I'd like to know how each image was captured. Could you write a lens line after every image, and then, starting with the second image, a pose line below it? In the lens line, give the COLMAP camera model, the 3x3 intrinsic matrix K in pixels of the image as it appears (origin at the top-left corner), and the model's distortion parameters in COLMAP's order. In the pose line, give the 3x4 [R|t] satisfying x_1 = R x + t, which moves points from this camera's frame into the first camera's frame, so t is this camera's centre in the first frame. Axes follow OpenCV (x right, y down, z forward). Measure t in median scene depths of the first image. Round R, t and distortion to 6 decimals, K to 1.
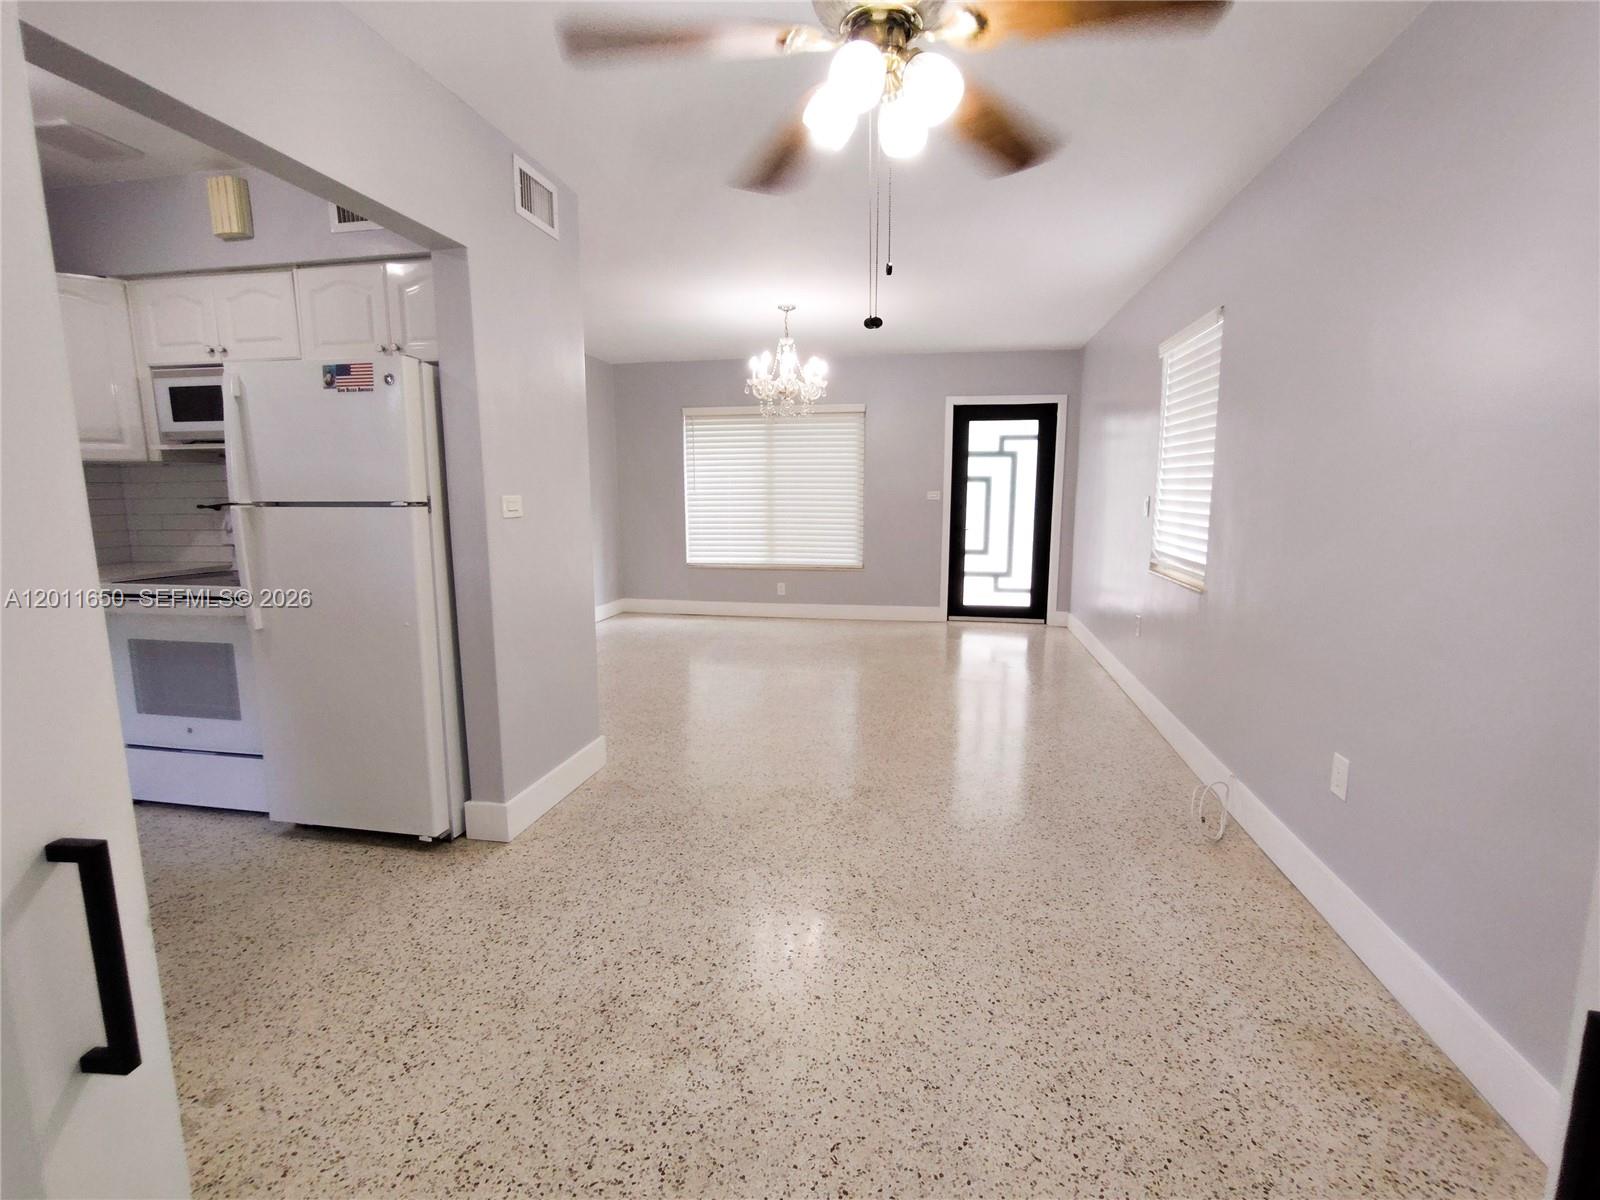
lens RADIAL K [[729.6, 0, 806.1], [0, 729.6, 597.1], [0, 0, 1]] dist [-0.010150, 0.001313]
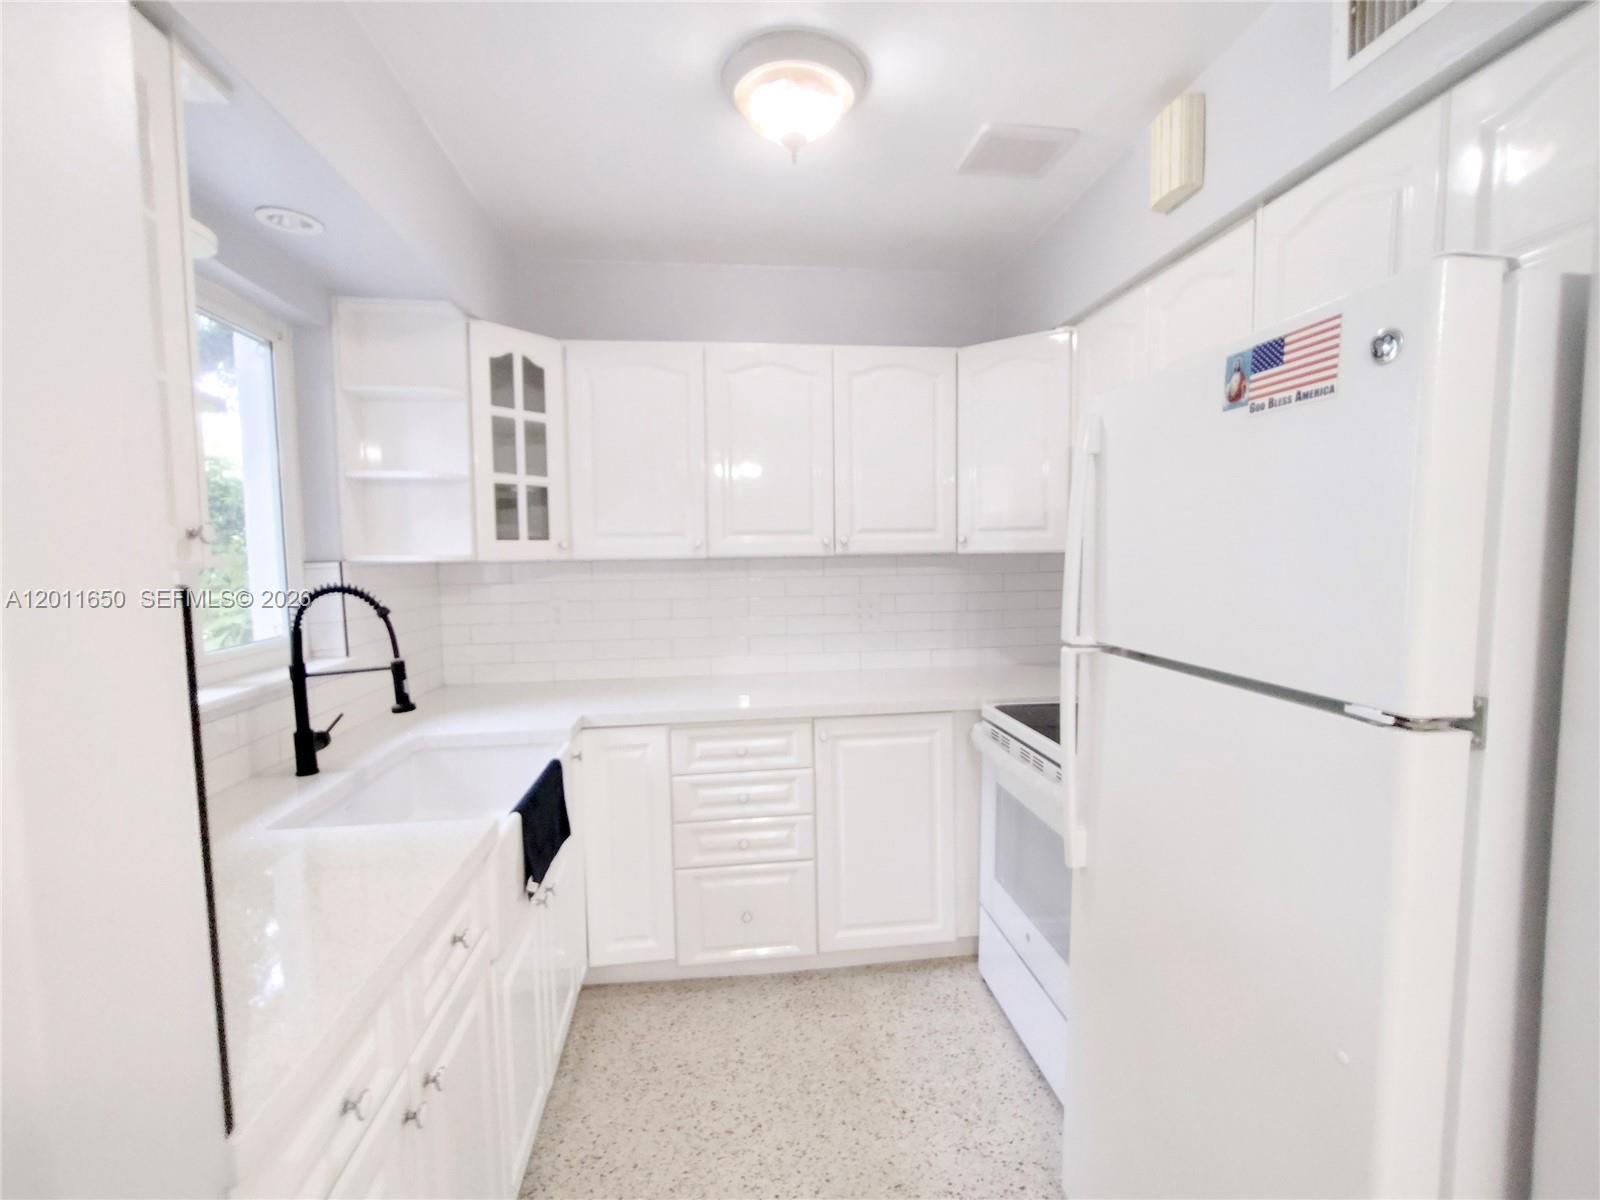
lens RADIAL K [[729.6, 0, 806.1], [0, 729.6, 597.1], [0, 0, 1]] dist [-0.010150, 0.001313]
pose [[0.312074, 0.065790, -0.947777, -0.321726], [-0.132868, 0.990818, 0.025028, -0.153526], [0.940721, 0.118118, 0.317950, 0.631490]]
